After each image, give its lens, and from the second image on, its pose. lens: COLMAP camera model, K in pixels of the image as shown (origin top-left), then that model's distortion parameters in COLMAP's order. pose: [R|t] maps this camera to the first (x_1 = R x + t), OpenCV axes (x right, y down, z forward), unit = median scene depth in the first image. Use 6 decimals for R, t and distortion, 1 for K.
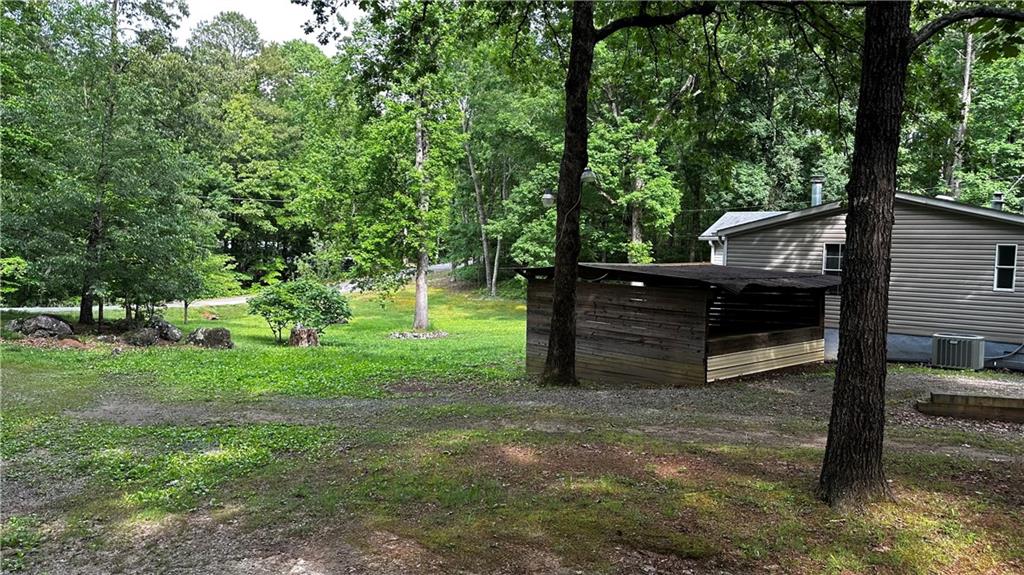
lens RADIAL K [[719.0, 0, 512.3], [0, 719.0, 285.7], [0, 0, 1]] dist [0.036139, -0.044808]
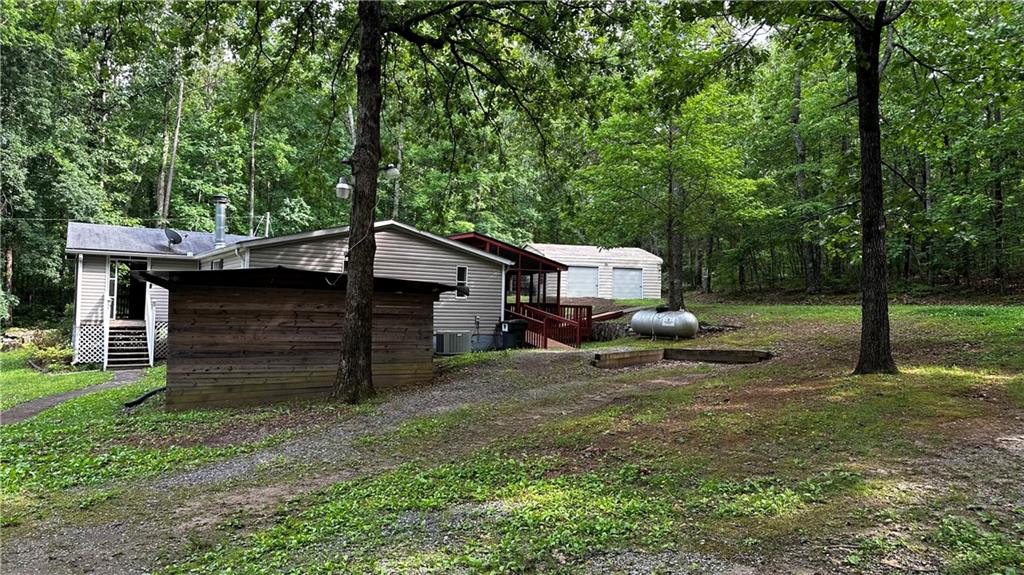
lens RADIAL K [[719.0, 0, 511.7], [0, 719.0, 286.7], [0, 0, 1]] dist [0.036139, -0.044808]
pose [[0.270884, 0.017497, 0.962453, -0.665332], [0.036854, 0.998913, -0.028533, 0.028121], [-0.961906, 0.043200, 0.269945, 0.513791]]
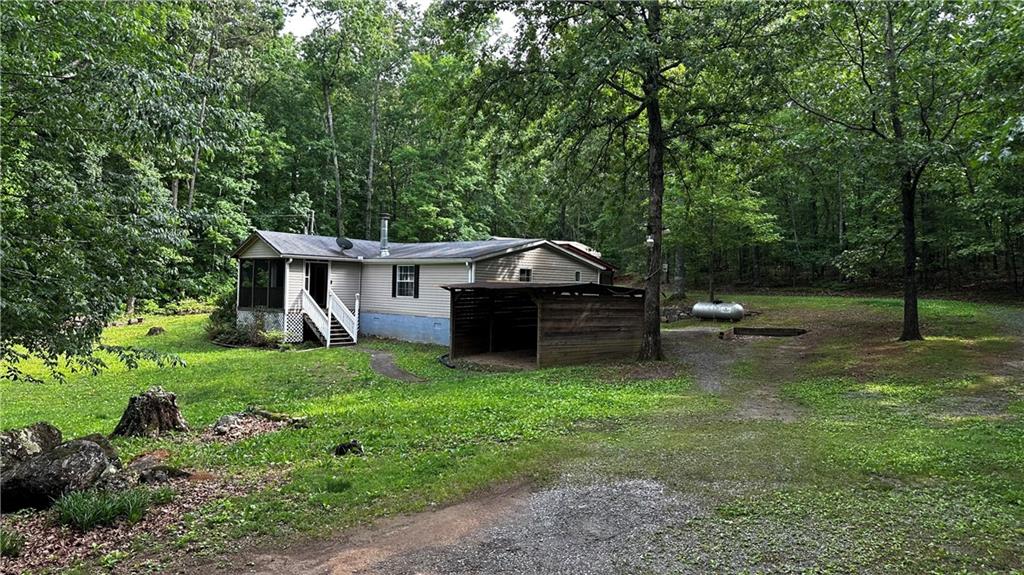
lens RADIAL K [[719.0, 0, 513.2], [0, 719.0, 289.1], [0, 0, 1]] dist [0.036139, -0.044808]
pose [[0.050551, -0.017657, 0.998565, -1.388517], [0.031486, 0.999375, 0.016077, -0.046584], [-0.998225, 0.030628, 0.051075, 1.095947]]
